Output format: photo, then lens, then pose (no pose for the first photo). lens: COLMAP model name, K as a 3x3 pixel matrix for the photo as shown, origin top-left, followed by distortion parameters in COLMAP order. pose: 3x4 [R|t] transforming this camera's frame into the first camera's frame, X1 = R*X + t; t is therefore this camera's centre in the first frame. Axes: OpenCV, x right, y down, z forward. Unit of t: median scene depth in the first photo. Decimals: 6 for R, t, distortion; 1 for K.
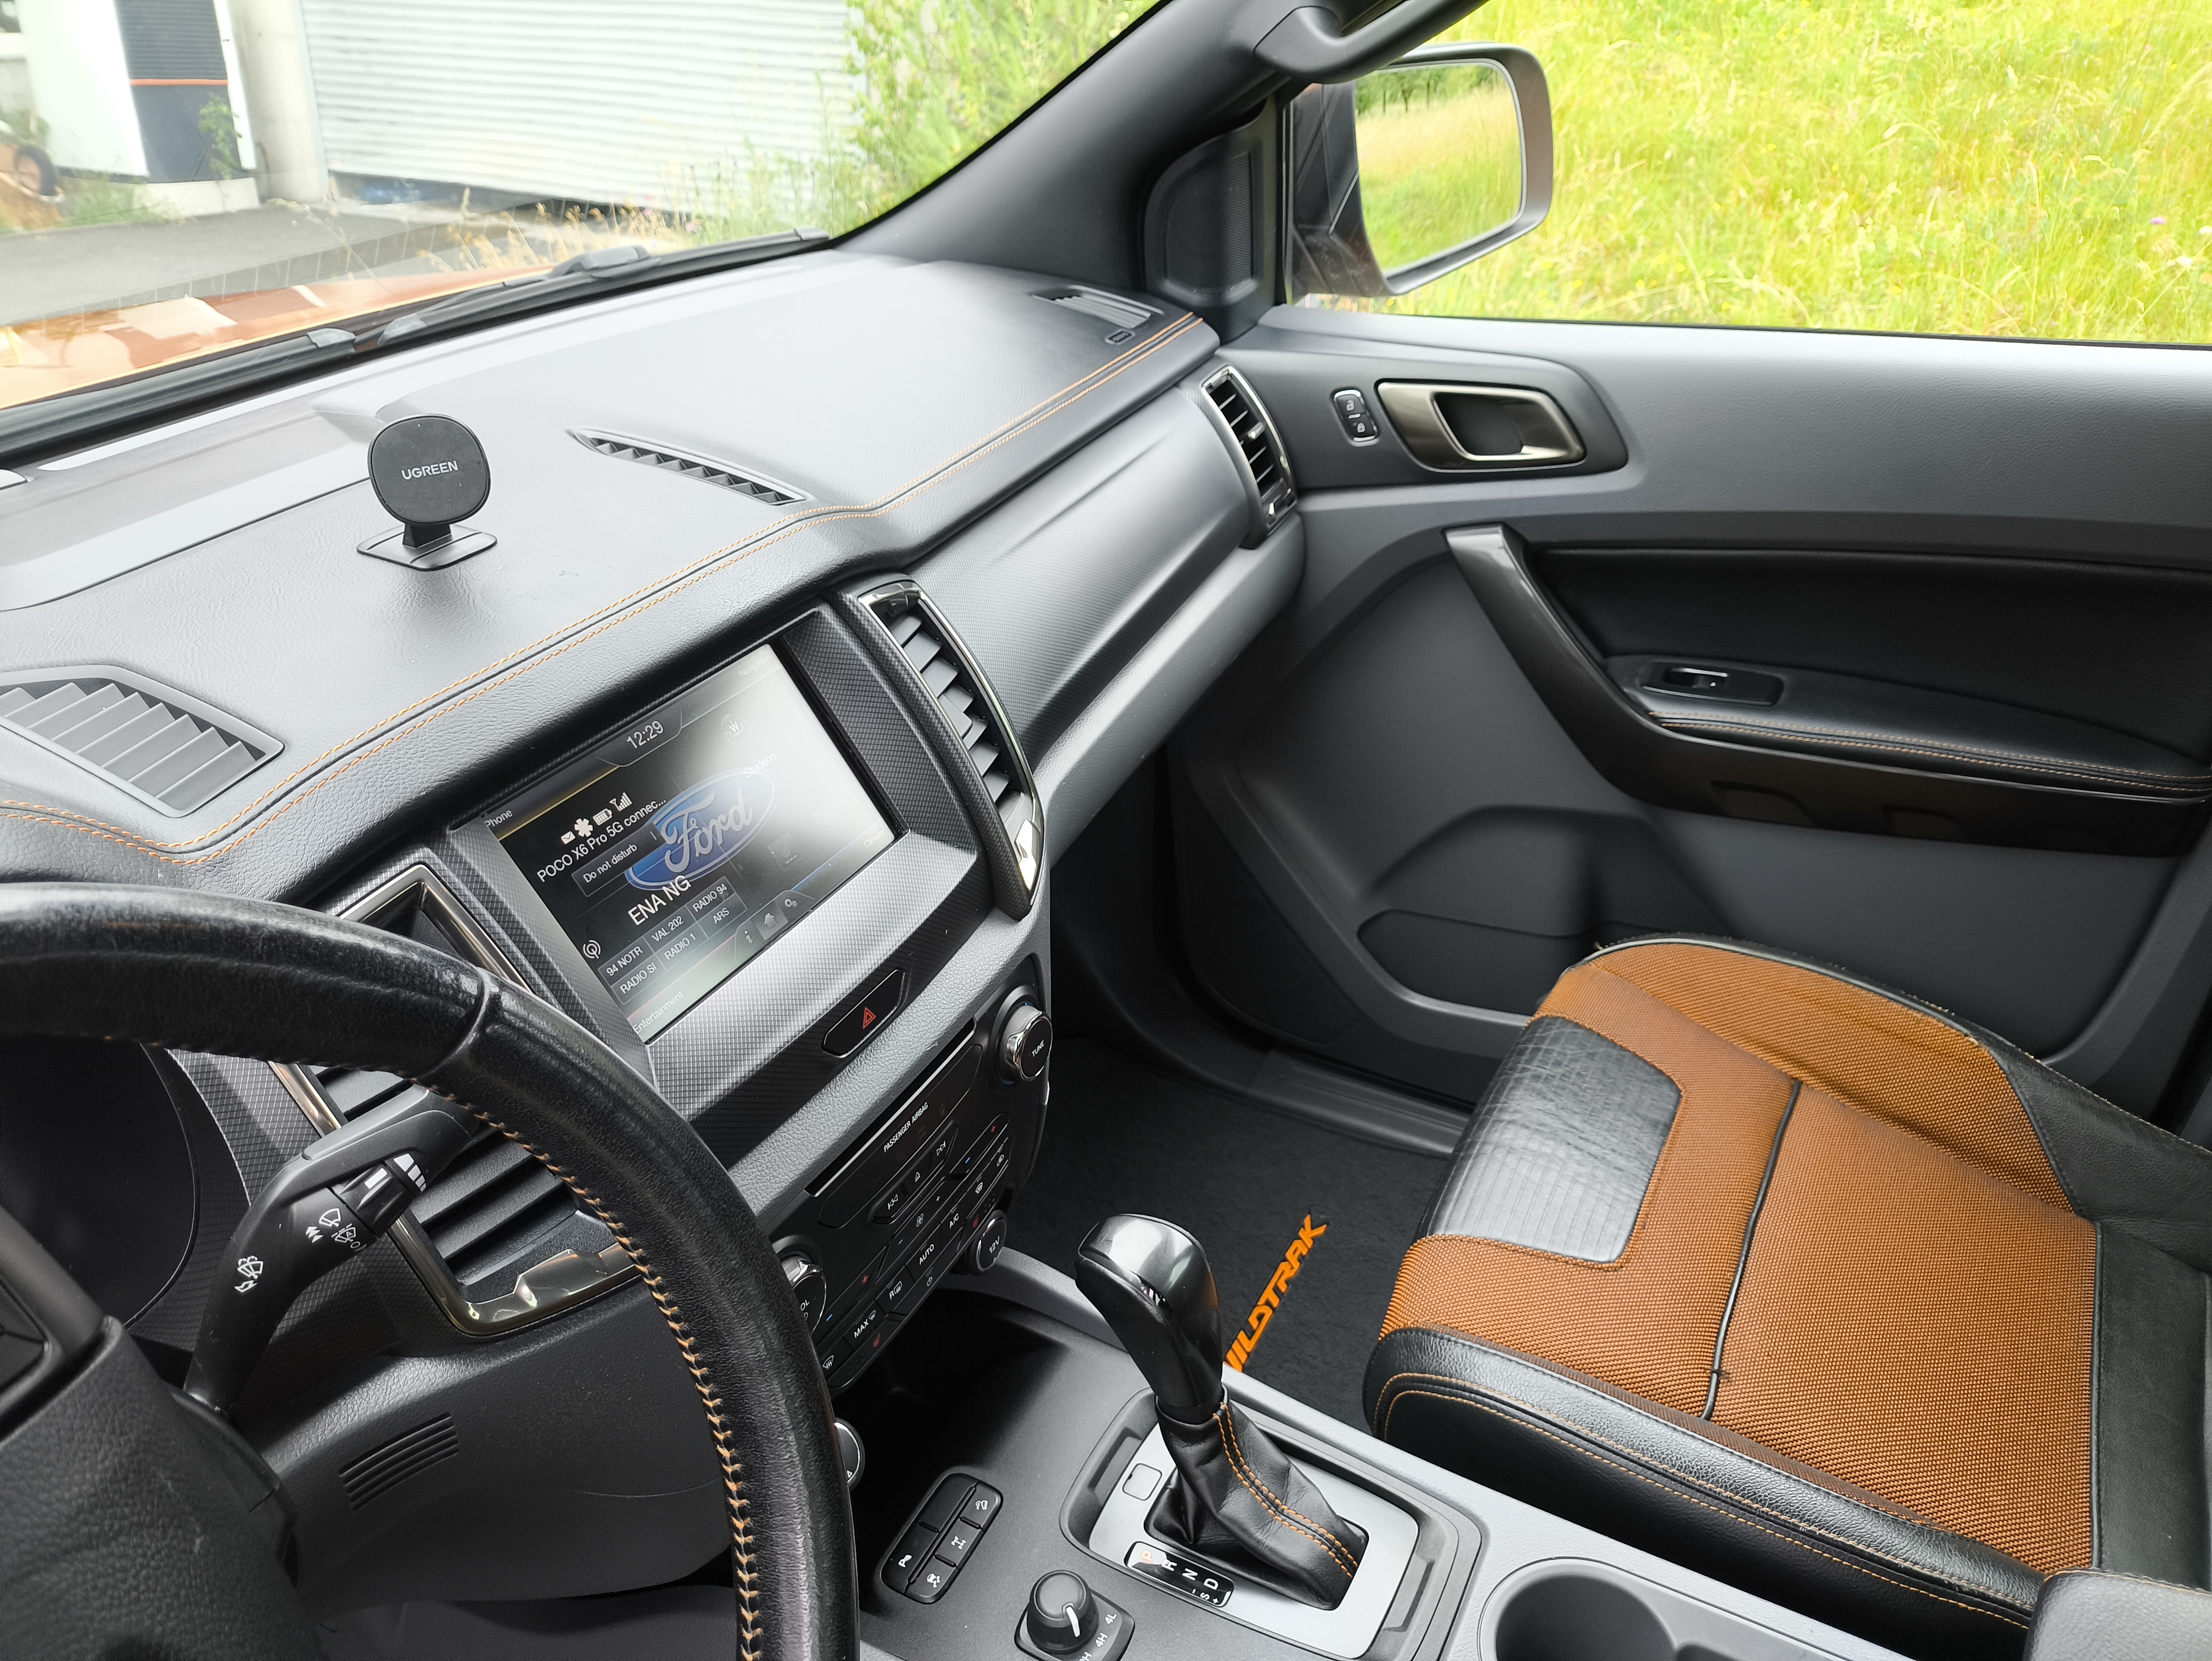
lens RADIAL K [[1662.6, 0, 1106.0], [0, 1662.6, 830.5], [0, 0, 1]] dist [0.177825, -0.289905]
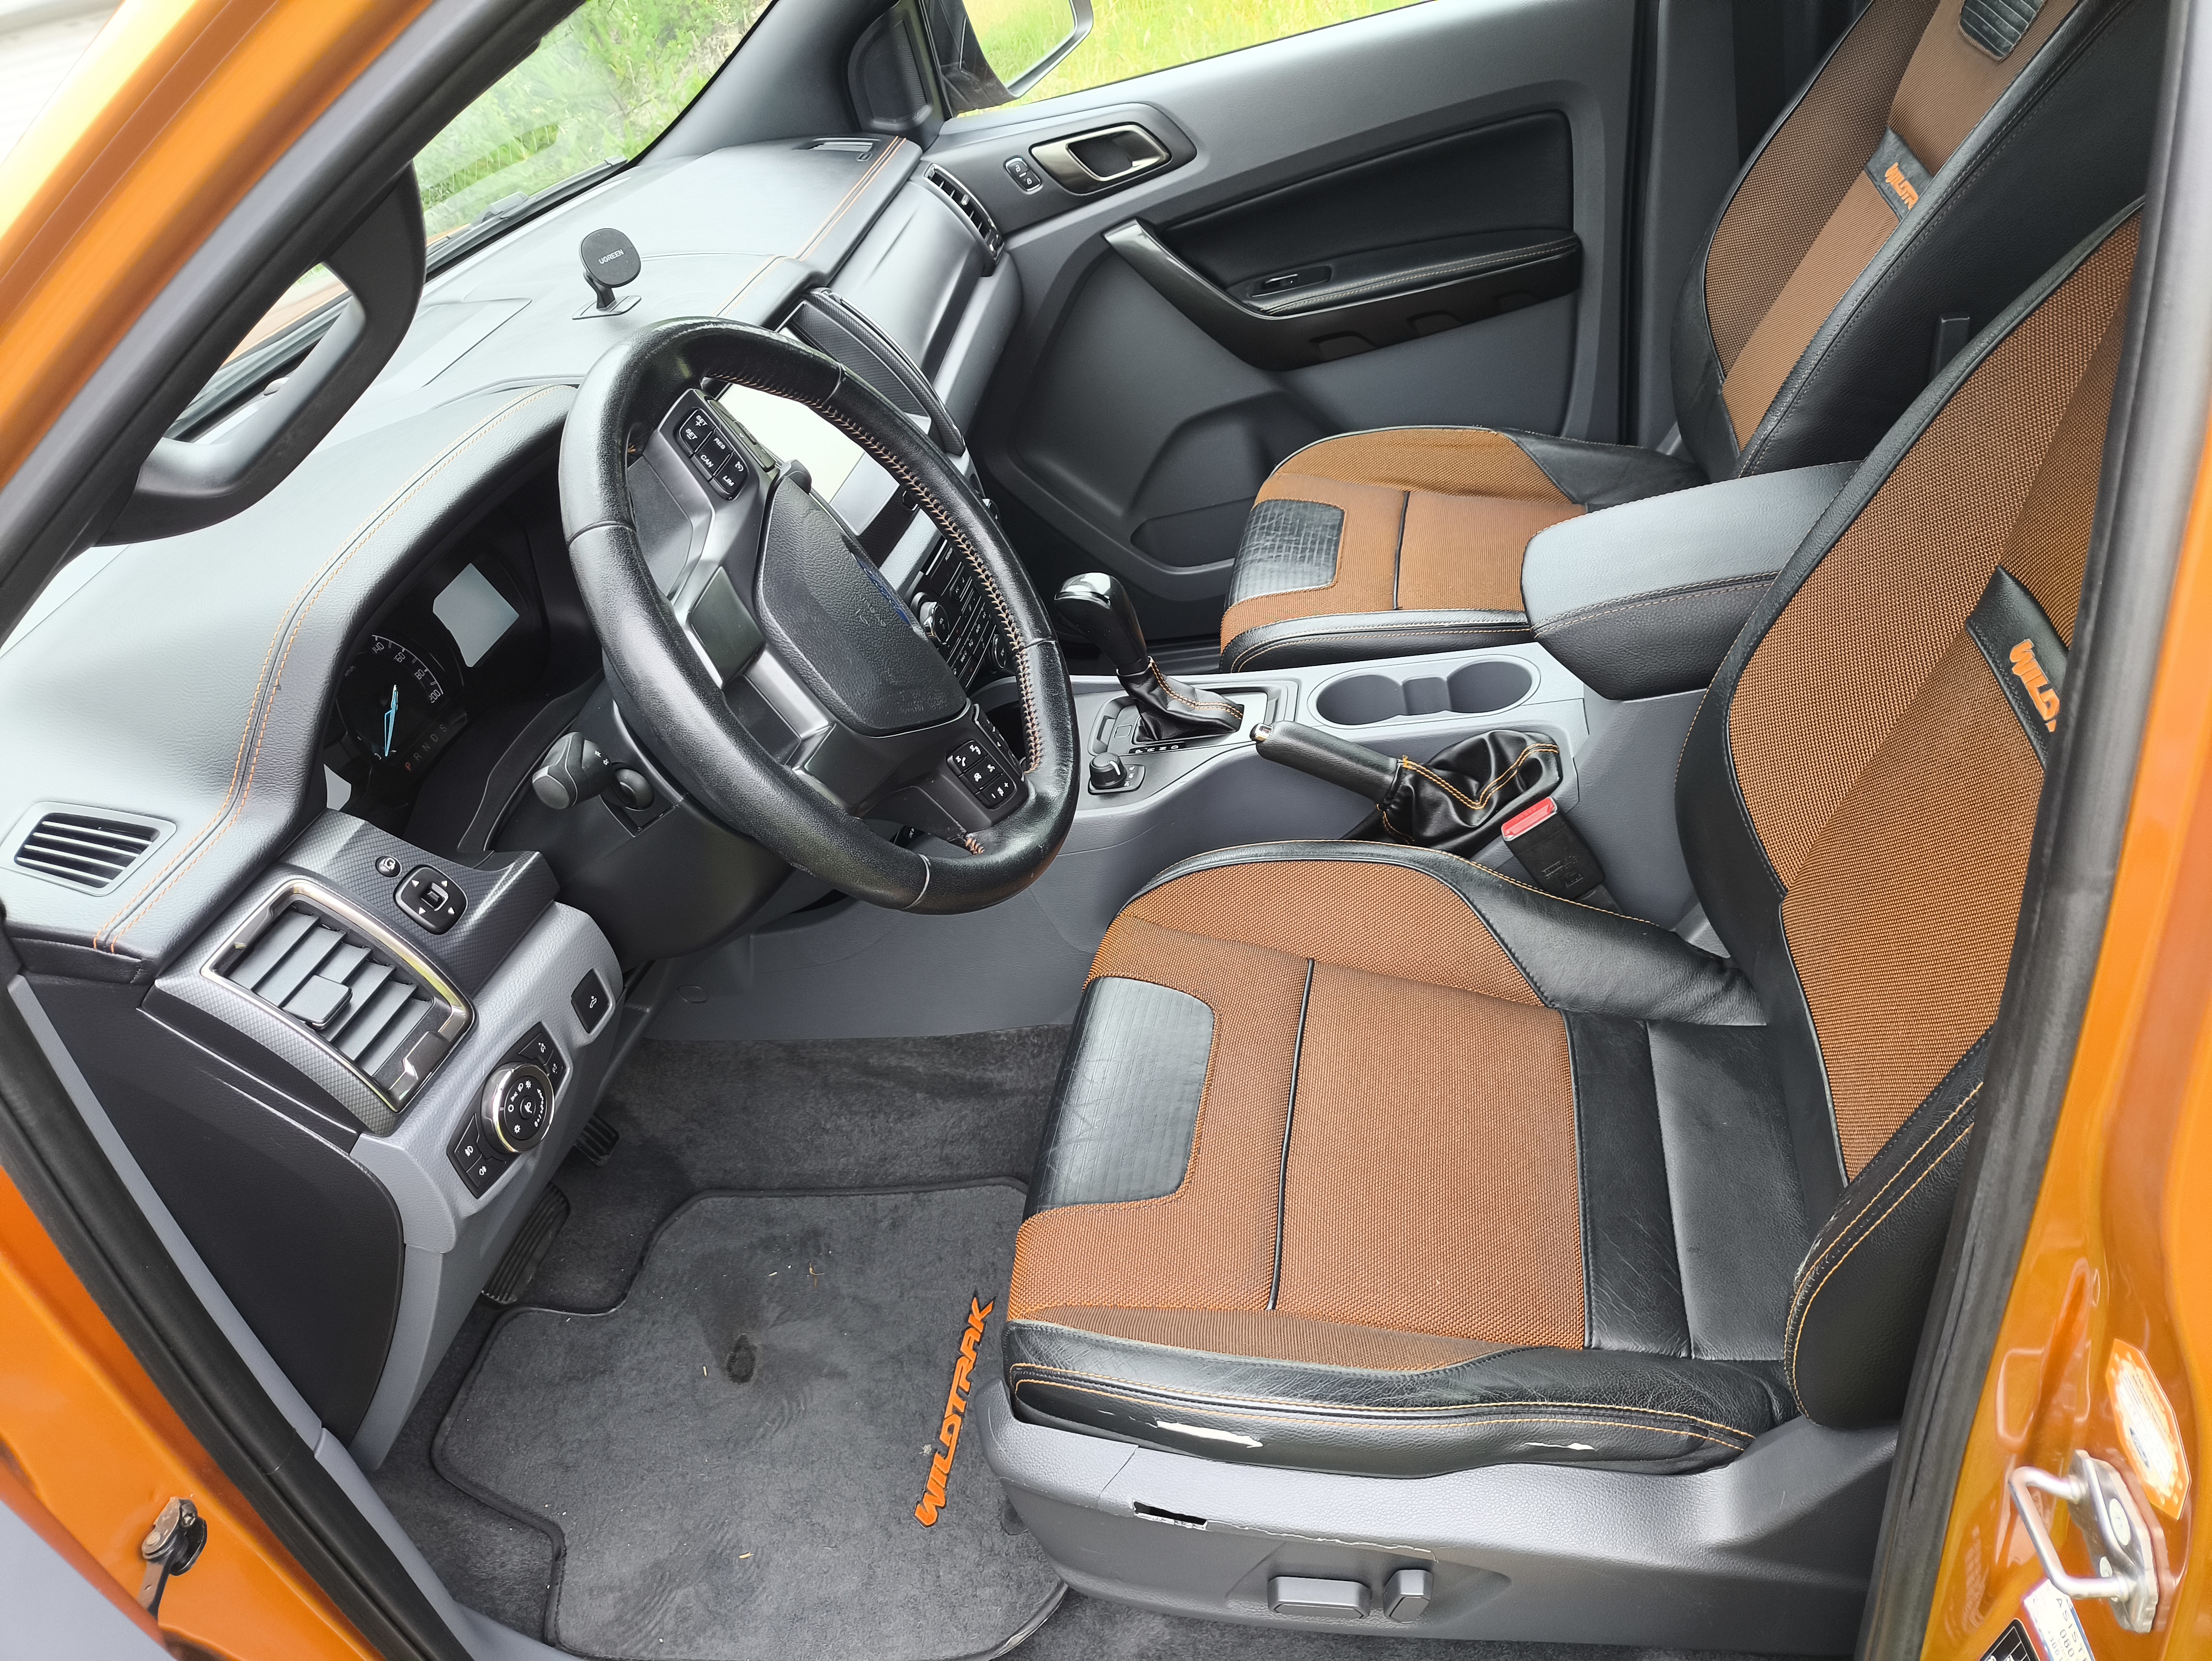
lens RADIAL K [[1662.6, 0, 1106.0], [0, 1662.6, 830.5], [0, 0, 1]] dist [0.177825, -0.289905]
pose [[0.935228, -0.321764, 0.147707, -0.202357], [0.317128, 0.946811, 0.054584, 0.259045], [-0.157413, -0.004207, 0.987524, -0.535640]]
